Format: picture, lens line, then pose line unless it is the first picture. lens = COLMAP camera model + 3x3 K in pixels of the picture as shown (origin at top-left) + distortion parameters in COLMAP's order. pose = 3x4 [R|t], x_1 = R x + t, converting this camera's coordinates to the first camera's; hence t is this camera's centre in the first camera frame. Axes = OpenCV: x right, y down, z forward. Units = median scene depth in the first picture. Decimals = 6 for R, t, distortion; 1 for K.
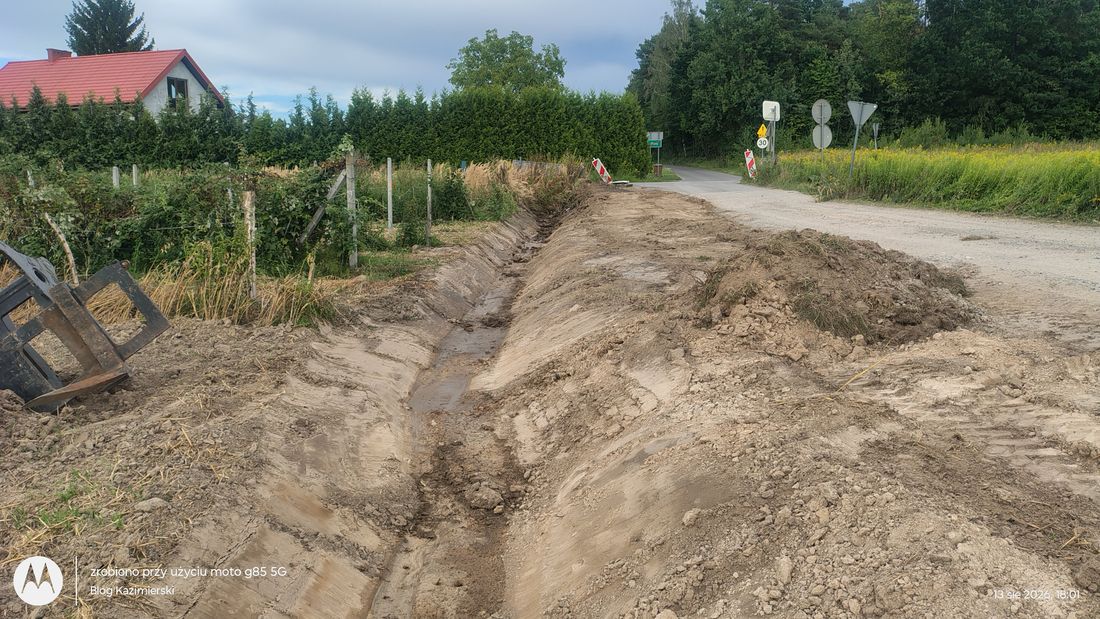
lens RADIAL K [[805.7, 0, 551.4], [0, 805.7, 288.9], [0, 0, 1]] dist [0.080226, -0.129314]
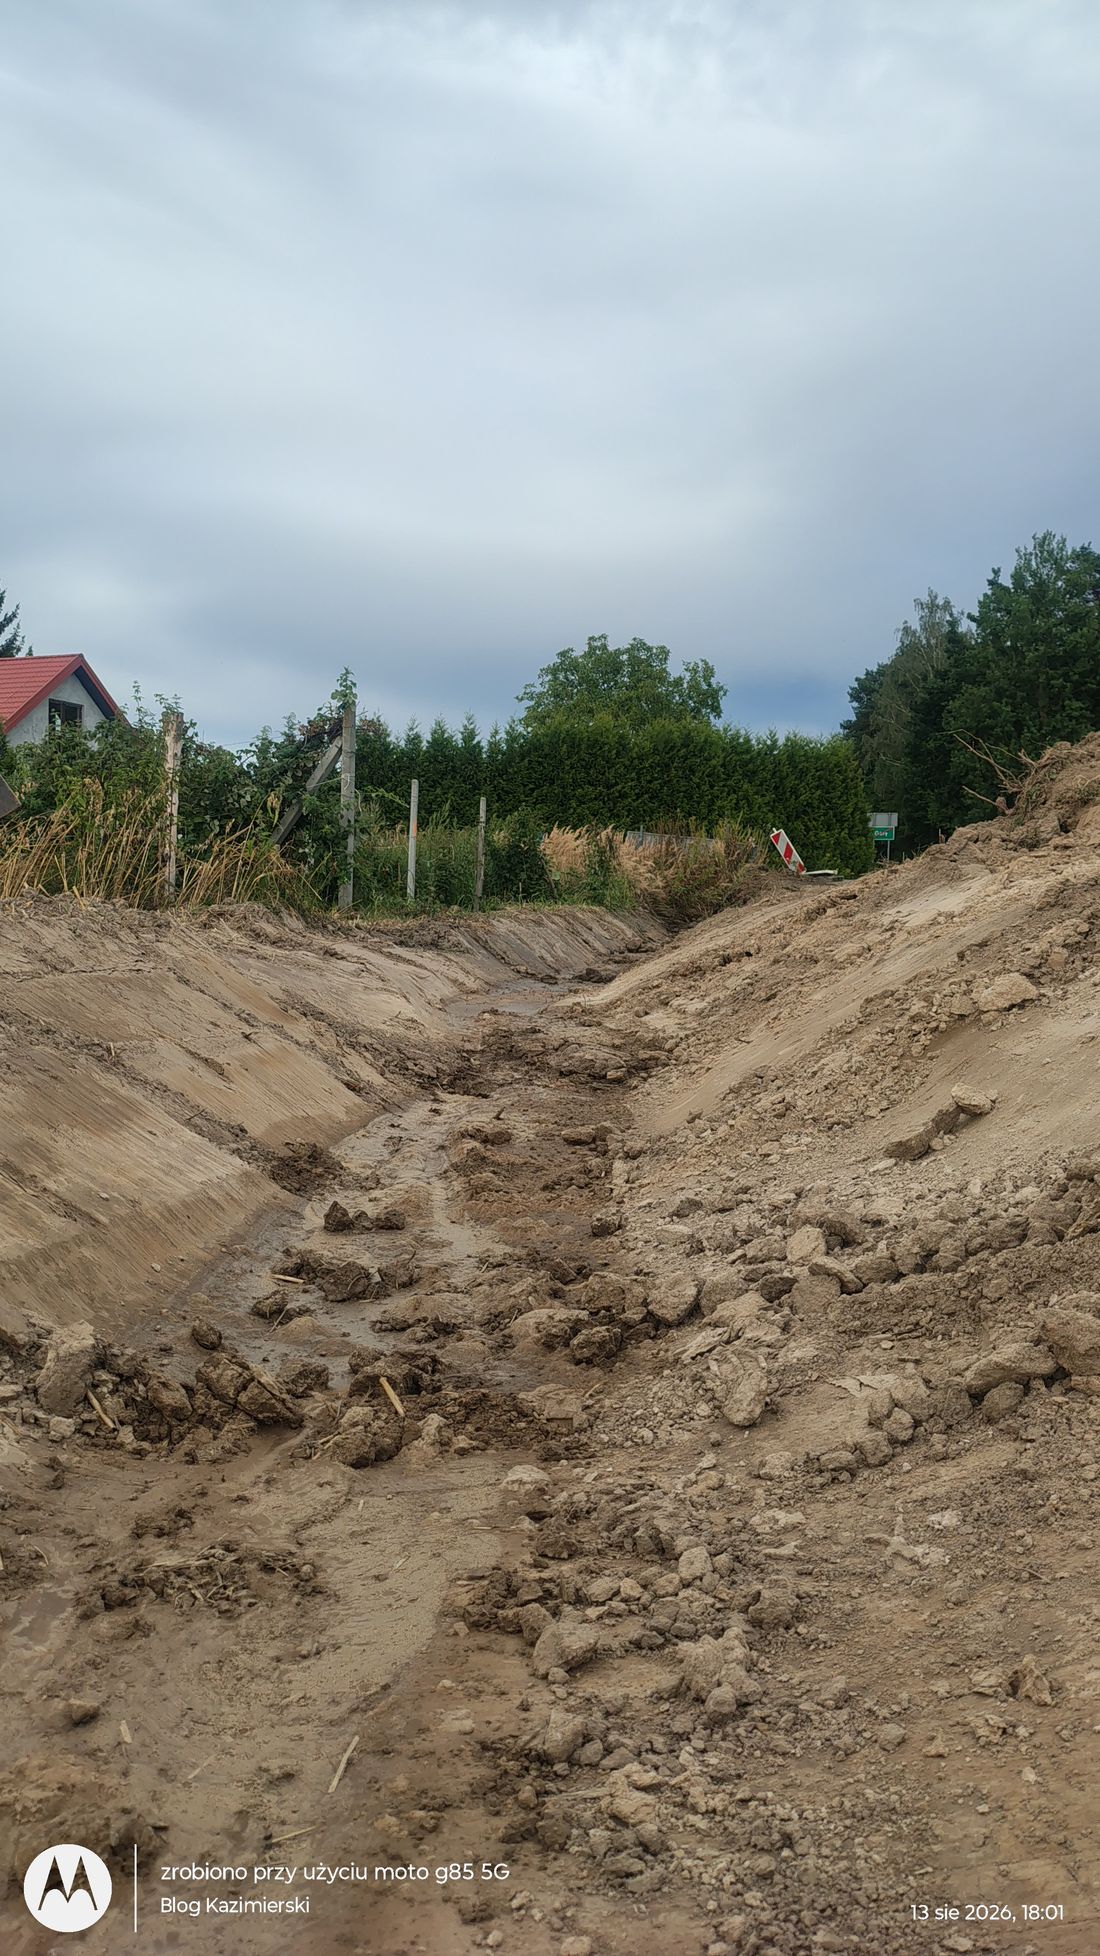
lens RADIAL K [[1432.6, 0, 559.8], [0, 1432.6, 983.7], [0, 0, 1]] dist [0.080226, -0.129314]
pose [[0.995430, 0.036562, -0.088222, -0.002130], [-0.044298, 0.995190, -0.087381, 0.026677], [0.084603, 0.090890, 0.992261, 0.009654]]
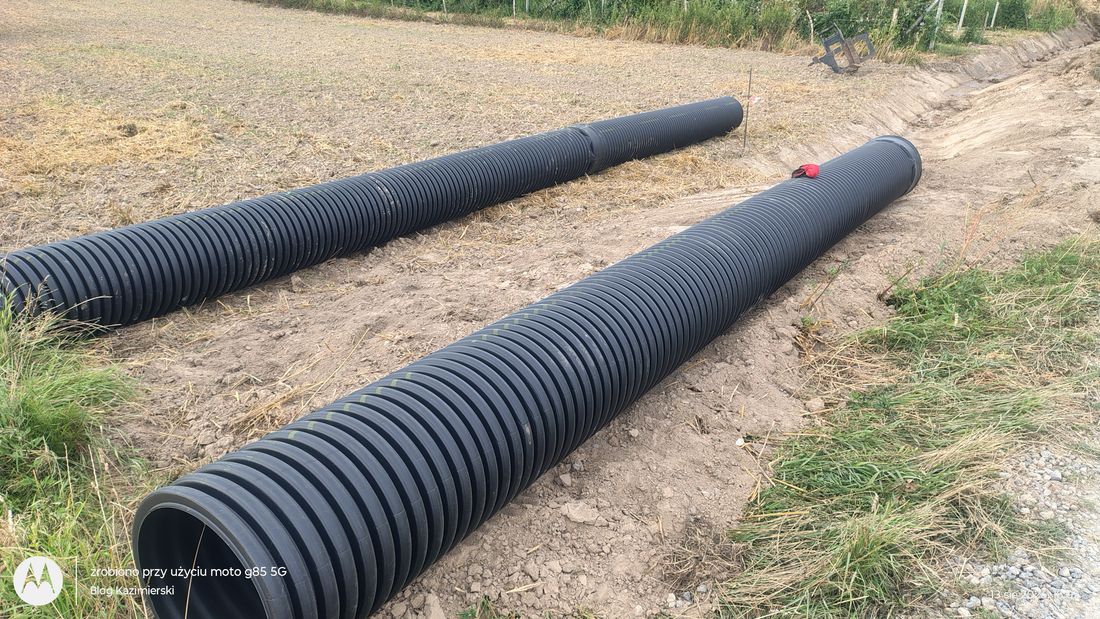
lens RADIAL K [[805.7, 0, 548.2], [0, 805.7, 308.2], [0, 0, 1]] dist [0.080226, -0.129314]
pose [[0.792457, 0.278962, -0.542394, 0.067549], [-0.125373, 0.944789, 0.302746, 0.021294], [0.596903, -0.171911, 0.783679, -0.305942]]
